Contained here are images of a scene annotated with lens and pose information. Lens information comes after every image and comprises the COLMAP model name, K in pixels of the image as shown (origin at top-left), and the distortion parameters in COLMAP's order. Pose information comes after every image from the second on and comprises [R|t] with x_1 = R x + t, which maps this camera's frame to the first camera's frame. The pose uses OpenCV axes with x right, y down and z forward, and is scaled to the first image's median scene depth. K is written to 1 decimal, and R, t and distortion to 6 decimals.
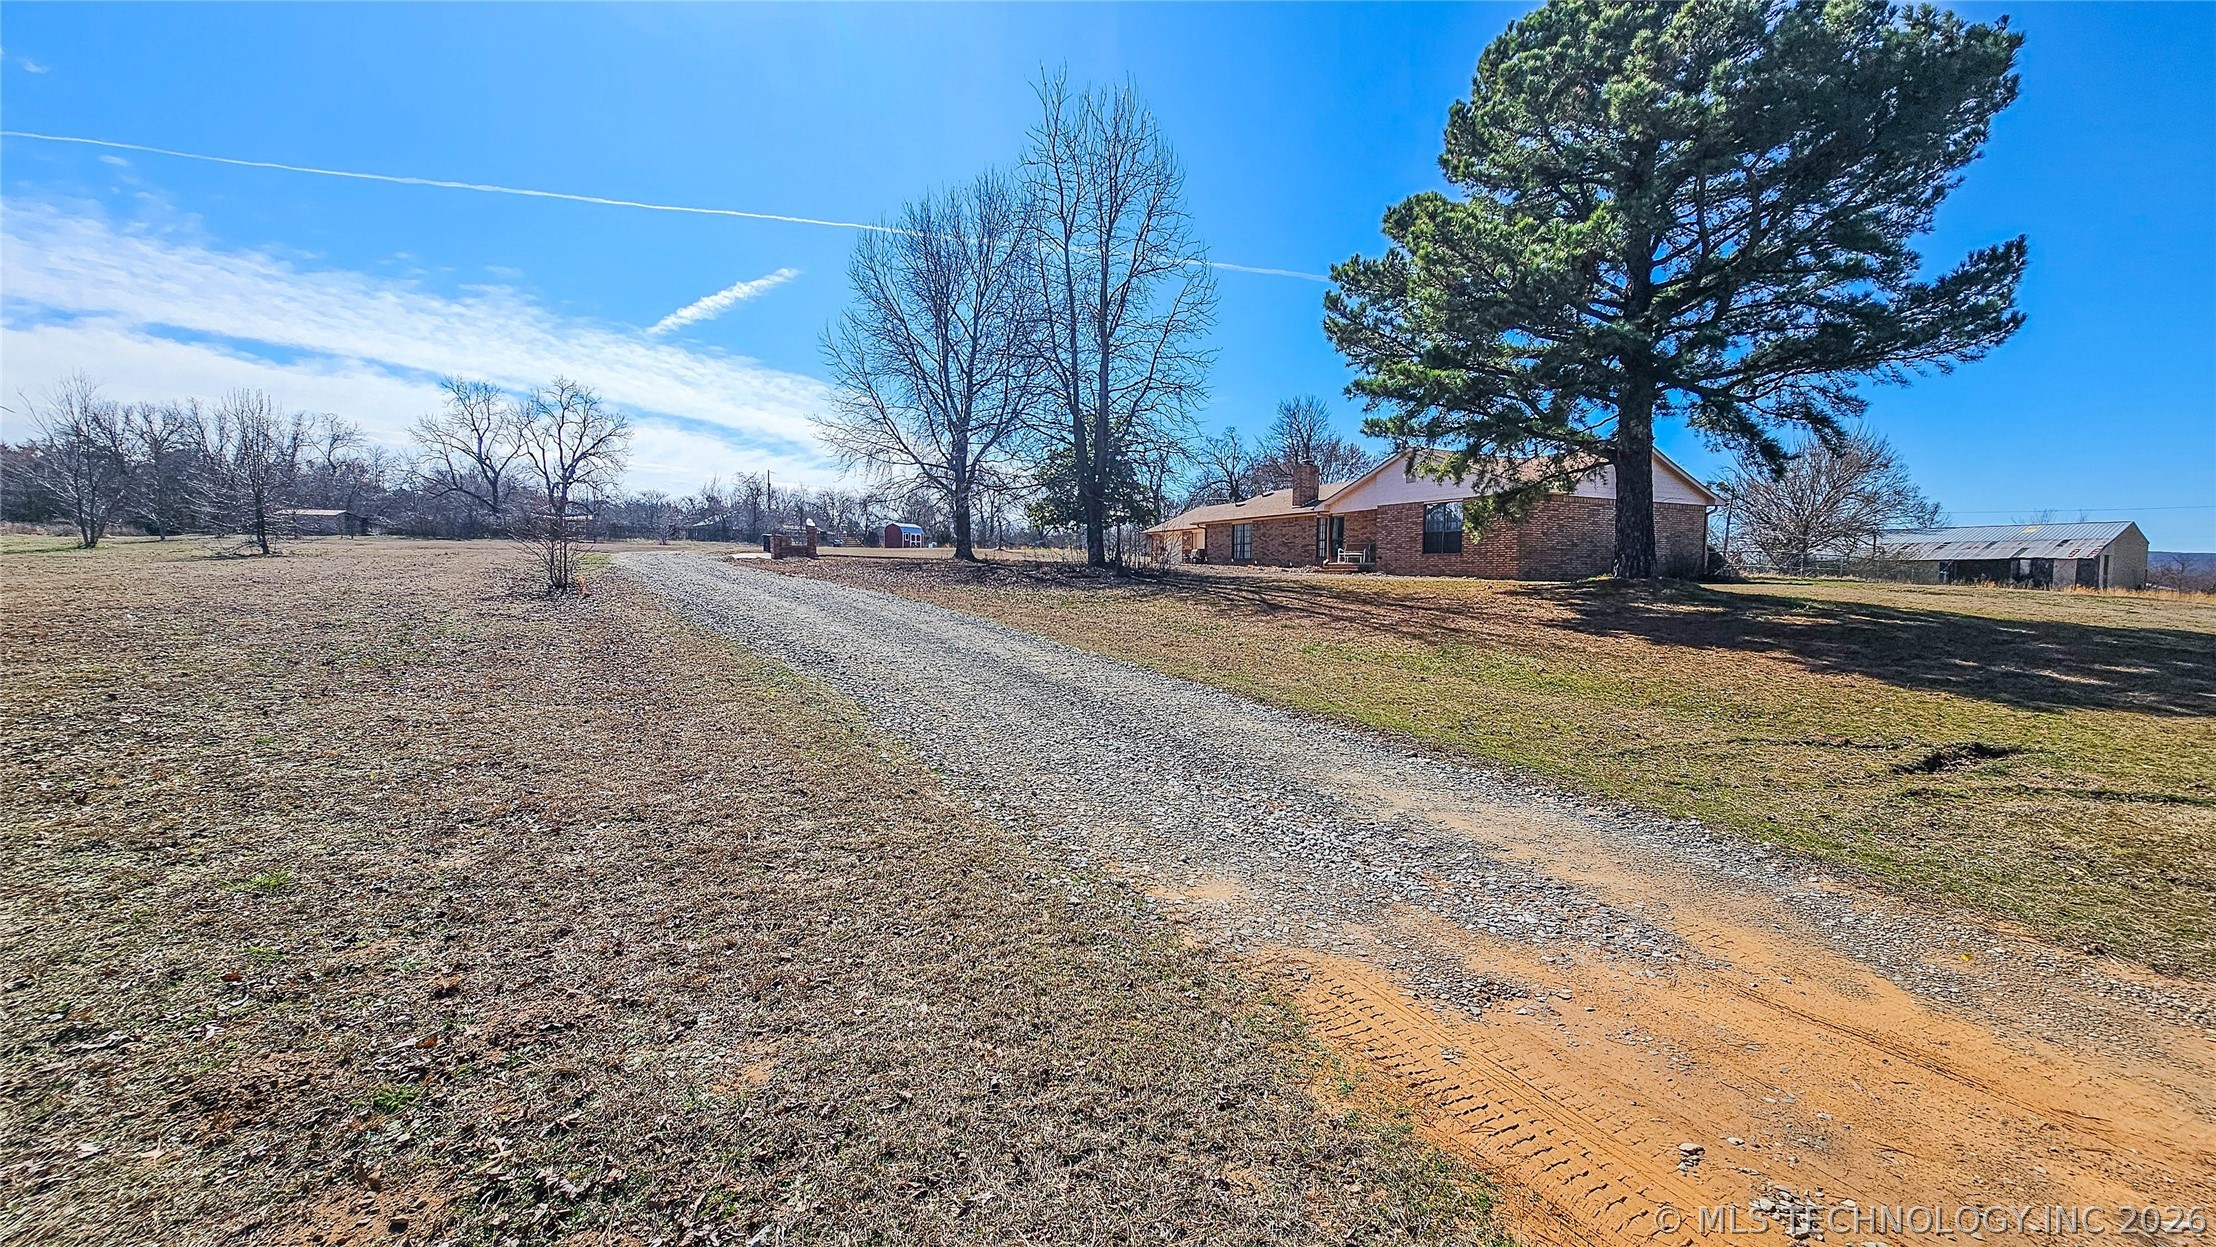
lens RADIAL K [[913.6, 0, 1110.0], [0, 913.6, 631.7], [0, 0, 1]] dist [-0.000249, -0.000587]
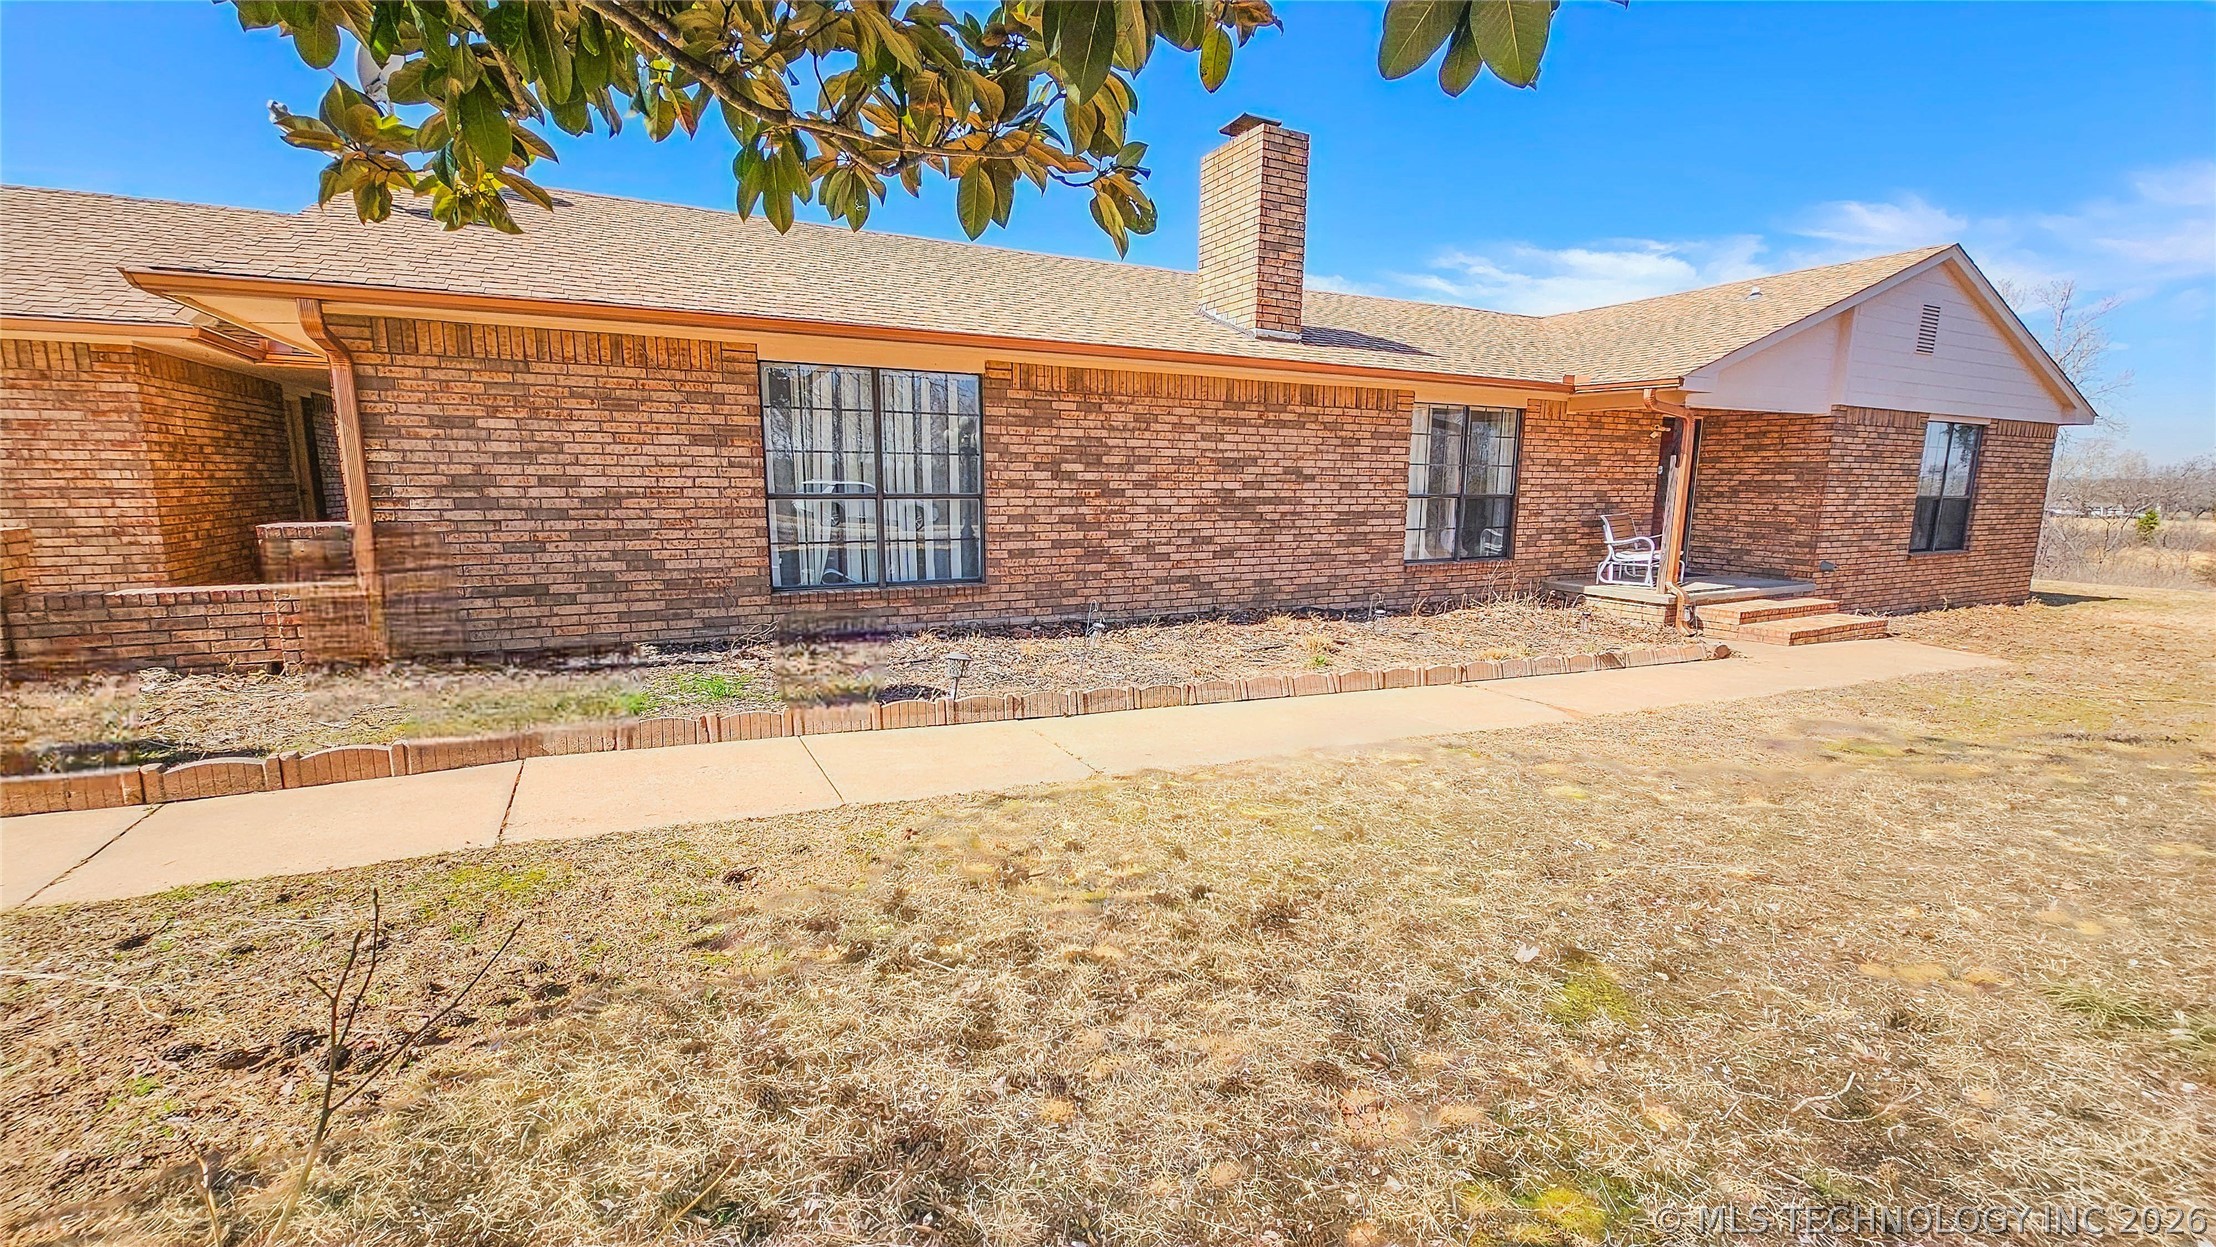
lens RADIAL K [[913.6, 0, 1110.0], [0, 913.6, 631.7], [0, 0, 1]] dist [-0.000249, -0.000587]
pose [[-0.023643, -0.170527, 0.985069, -0.018241], [0.053538, 0.983715, 0.171578, -0.096077], [-0.998286, 0.056795, -0.014128, 0.942202]]
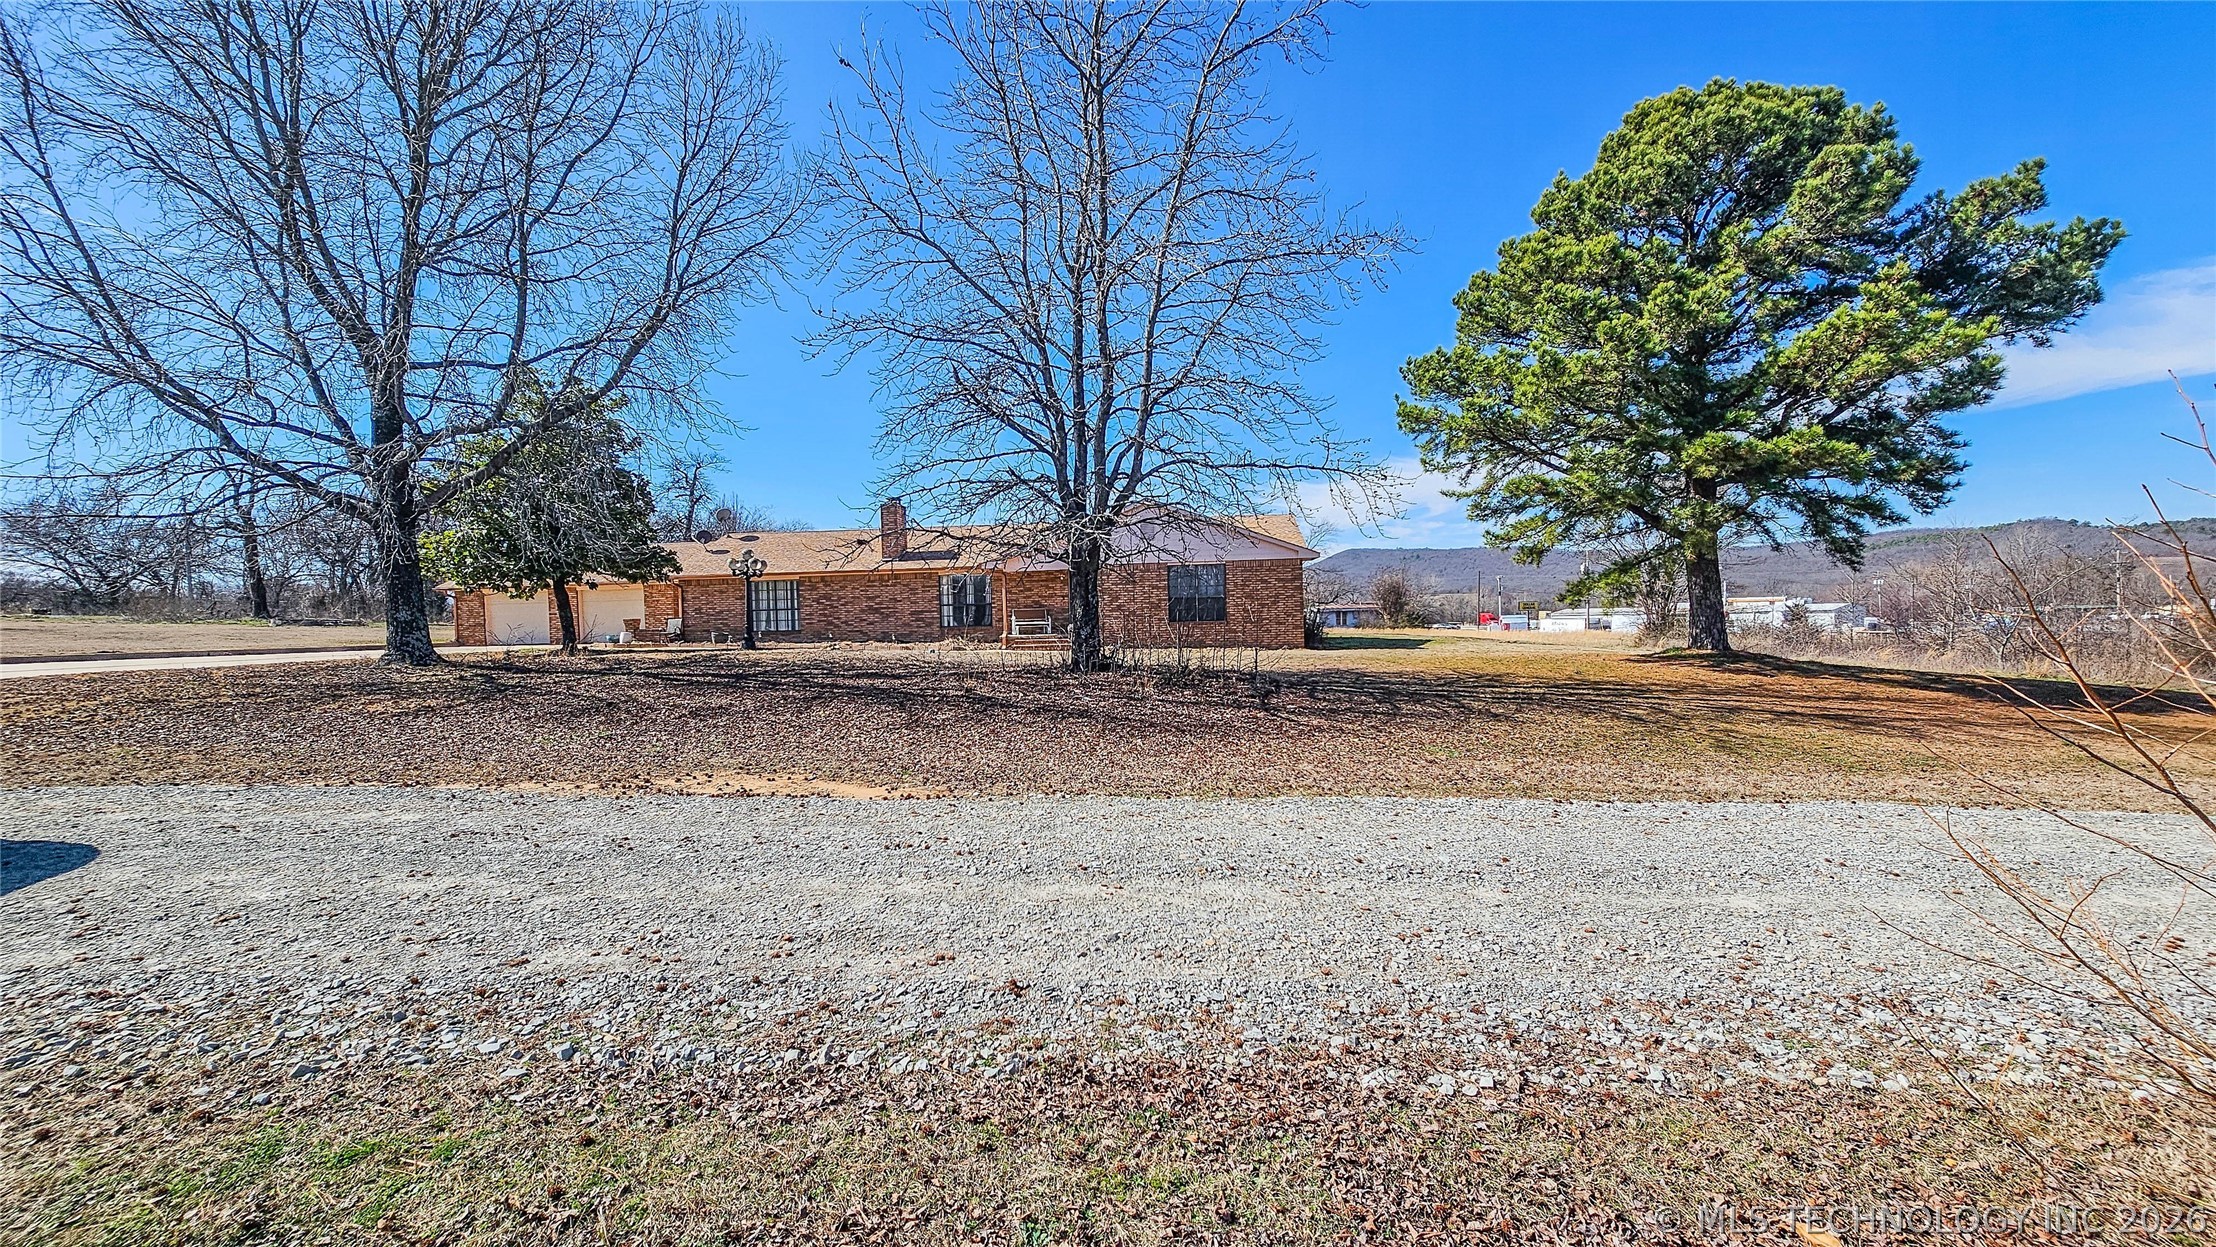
lens RADIAL K [[913.6, 0, 1110.0], [0, 913.6, 631.7], [0, 0, 1]] dist [-0.000249, -0.000587]
pose [[0.528604, -0.036377, 0.848089, -0.295615], [0.082075, 0.996591, -0.008410, -0.052303], [-0.844891, 0.074052, 0.529788, 0.417311]]
